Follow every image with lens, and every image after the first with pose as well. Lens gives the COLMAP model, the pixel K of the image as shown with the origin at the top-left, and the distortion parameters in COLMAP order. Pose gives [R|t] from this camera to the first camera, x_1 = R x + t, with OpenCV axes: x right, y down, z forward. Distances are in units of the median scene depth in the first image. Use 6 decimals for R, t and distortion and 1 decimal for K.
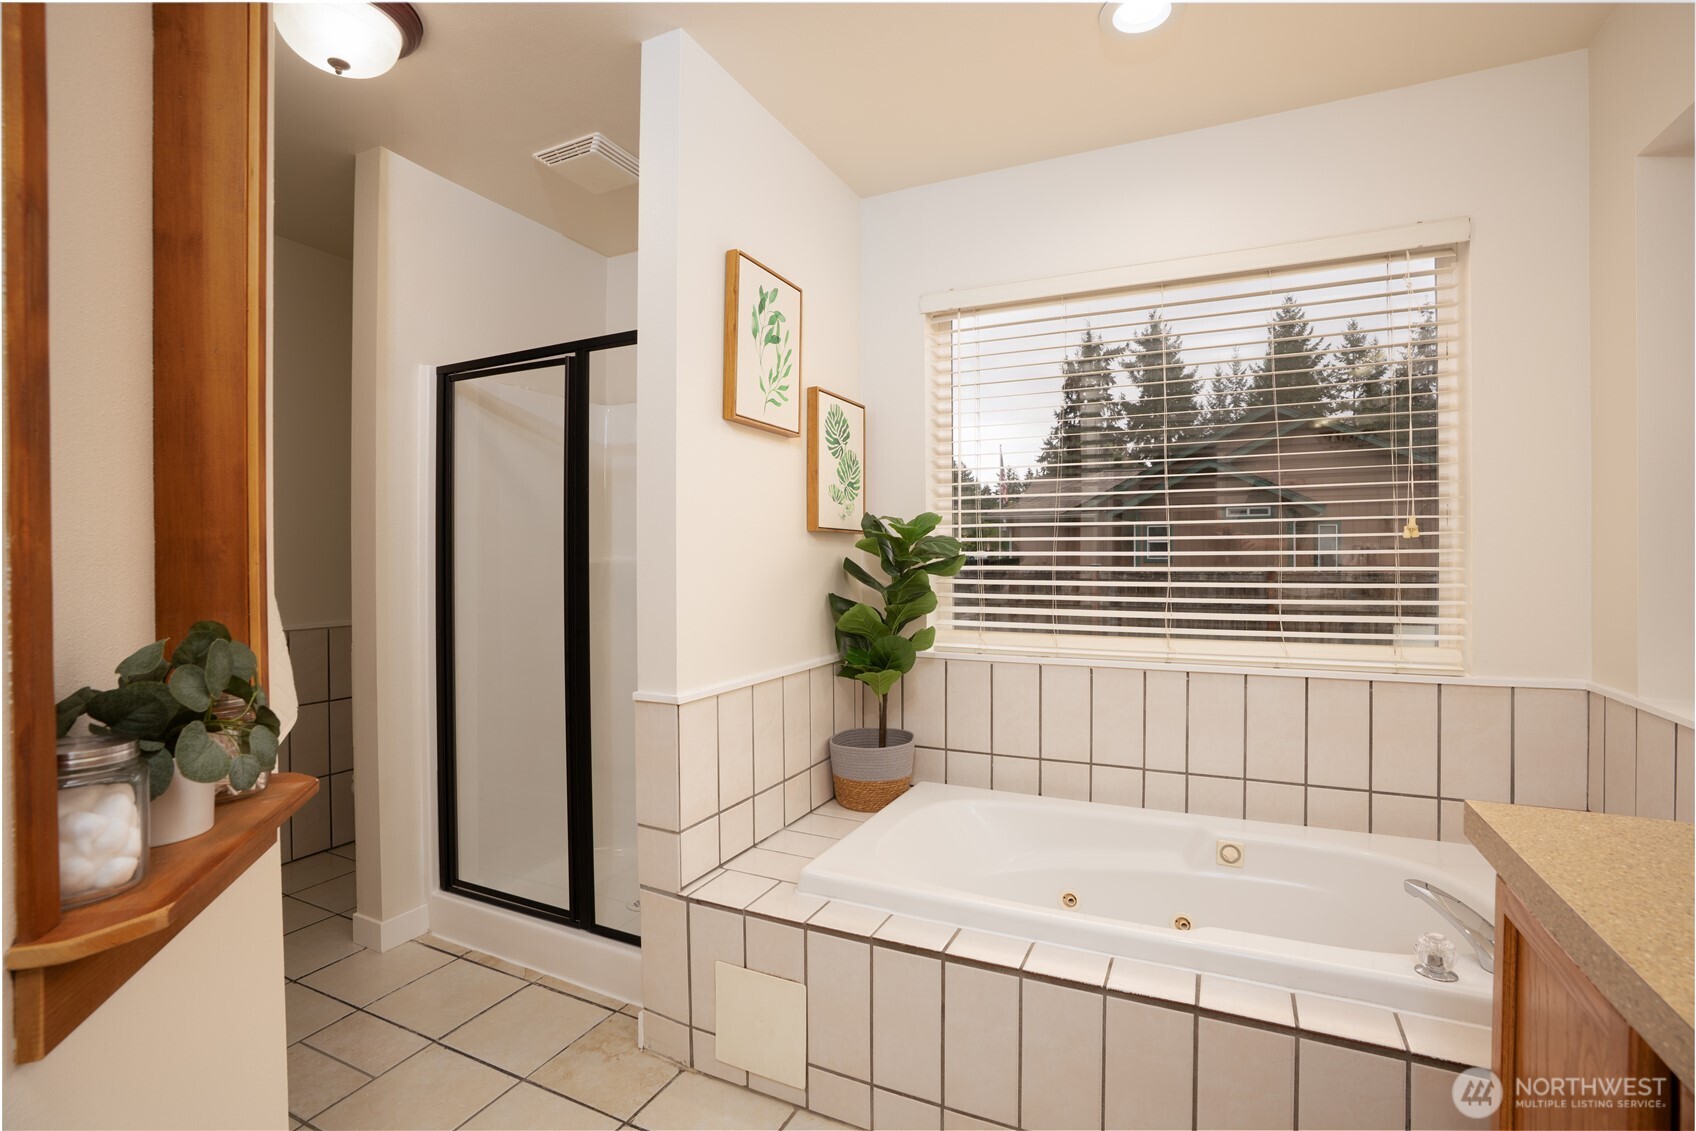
lens RADIAL K [[777.8, 0, 859.0], [0, 777.8, 560.8], [0, 0, 1]] dist [-0.040316, 0.005470]
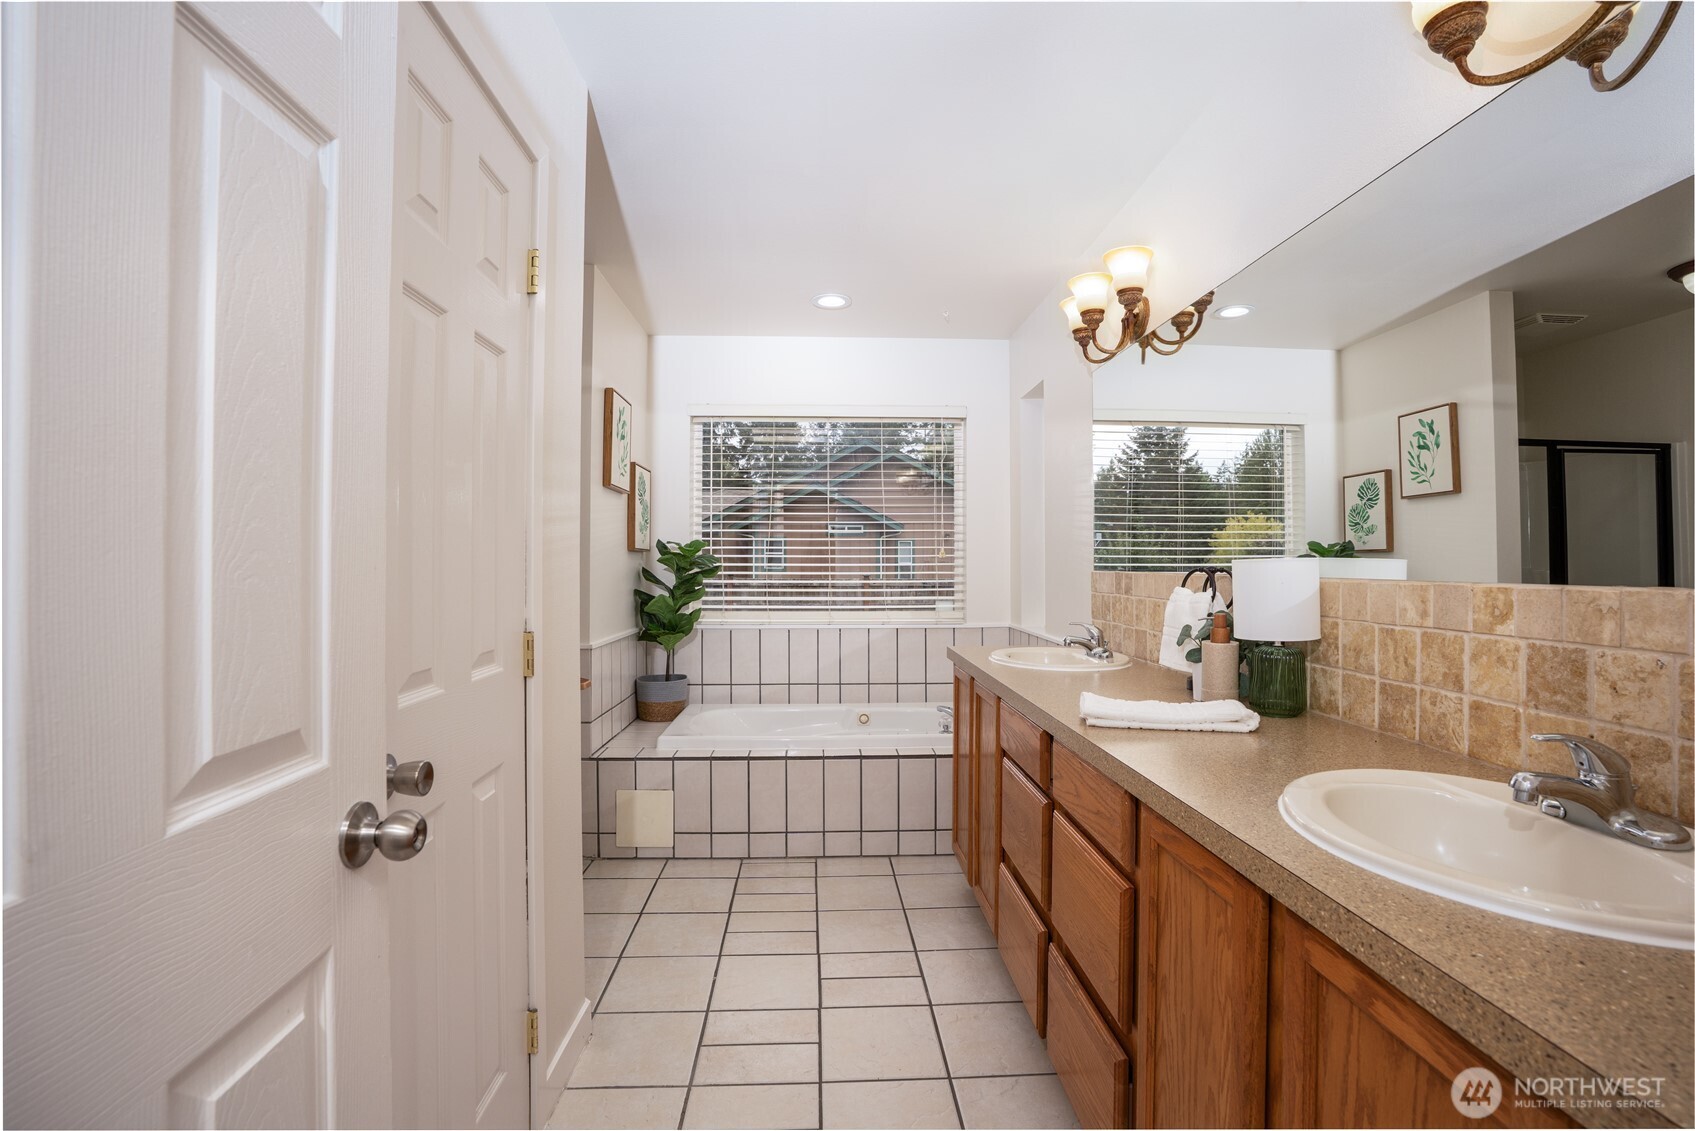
lens RADIAL K [[777.3, 0, 849.1], [0, 777.3, 557.0], [0, 0, 1]] dist [-0.040316, 0.005470]
pose [[0.888541, 0.007731, 0.458732, -0.390164], [0.000617, 0.999837, -0.018047, 0.004469], [-0.458796, 0.016319, 0.888392, -0.633274]]
